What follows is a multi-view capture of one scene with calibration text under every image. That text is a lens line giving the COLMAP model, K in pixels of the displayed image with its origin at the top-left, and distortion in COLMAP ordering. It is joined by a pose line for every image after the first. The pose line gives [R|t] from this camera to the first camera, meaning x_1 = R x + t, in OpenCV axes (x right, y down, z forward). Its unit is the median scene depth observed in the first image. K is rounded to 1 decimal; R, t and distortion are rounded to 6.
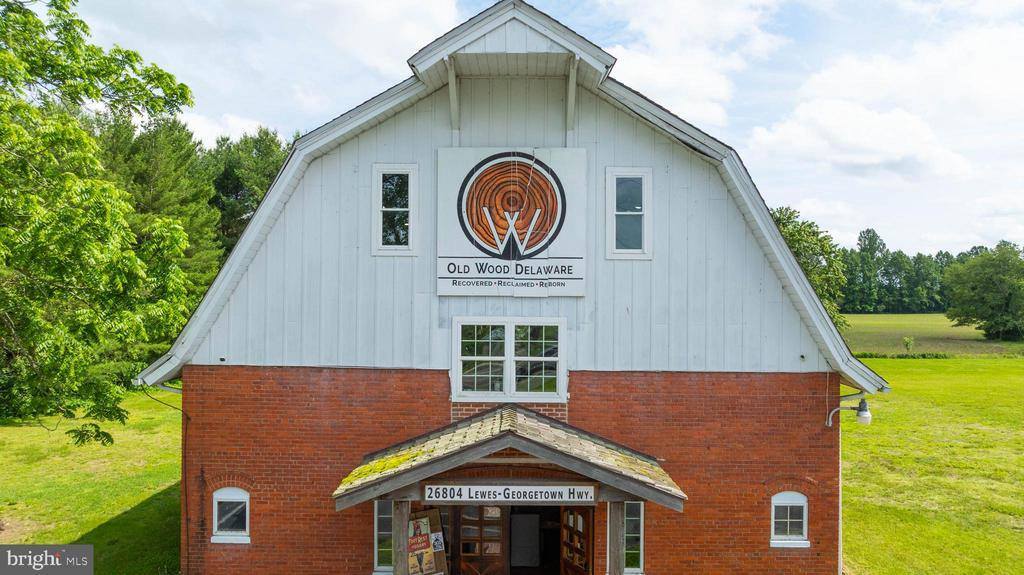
lens RADIAL K [[747.7, 0, 512.0], [0, 747.7, 287.5], [0, 0, 1]] dist [-0.019619, -0.002061]
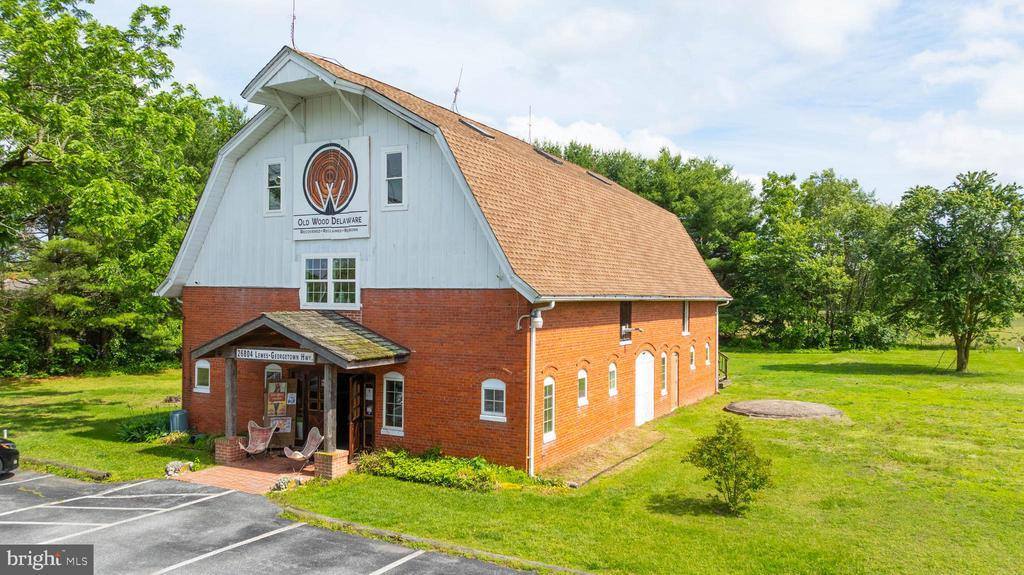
lens RADIAL K [[747.7, 0, 512.0], [0, 747.7, 287.5], [0, 0, 1]] dist [-0.019619, -0.002061]
pose [[0.886279, -0.006694, -0.463103, 1.018804], [0.005686, 0.999977, -0.003572, 0.116515], [0.463116, 0.000533, 0.886297, -0.163716]]
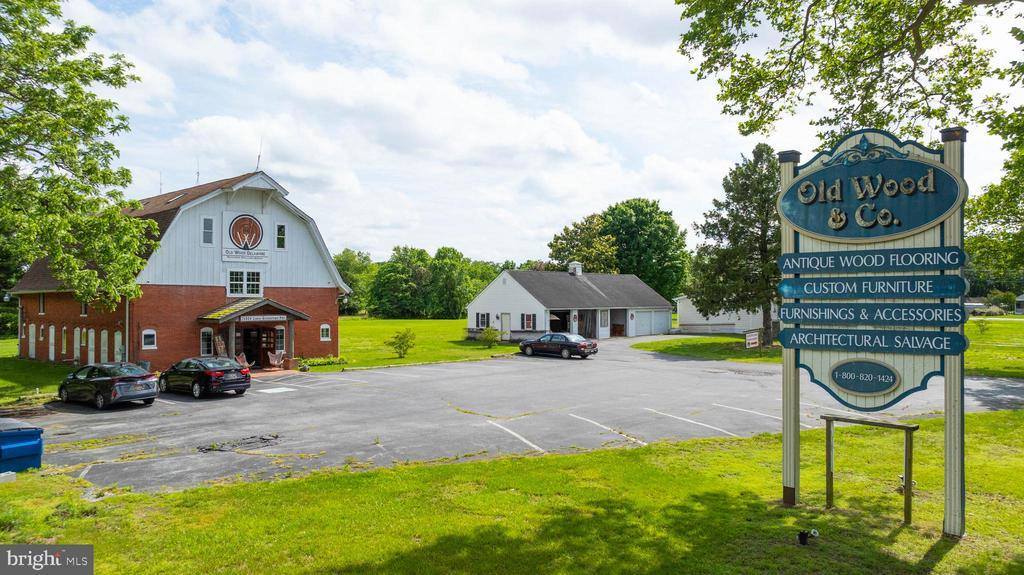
lens RADIAL K [[747.7, 0, 512.0], [0, 747.7, 287.5], [0, 0, 1]] dist [-0.019619, -0.002061]
pose [[0.681920, 0.002808, 0.731422, -1.470694], [-0.002425, 0.999996, -0.001578, 0.116774], [-0.731423, -0.000698, 0.681924, -1.840987]]
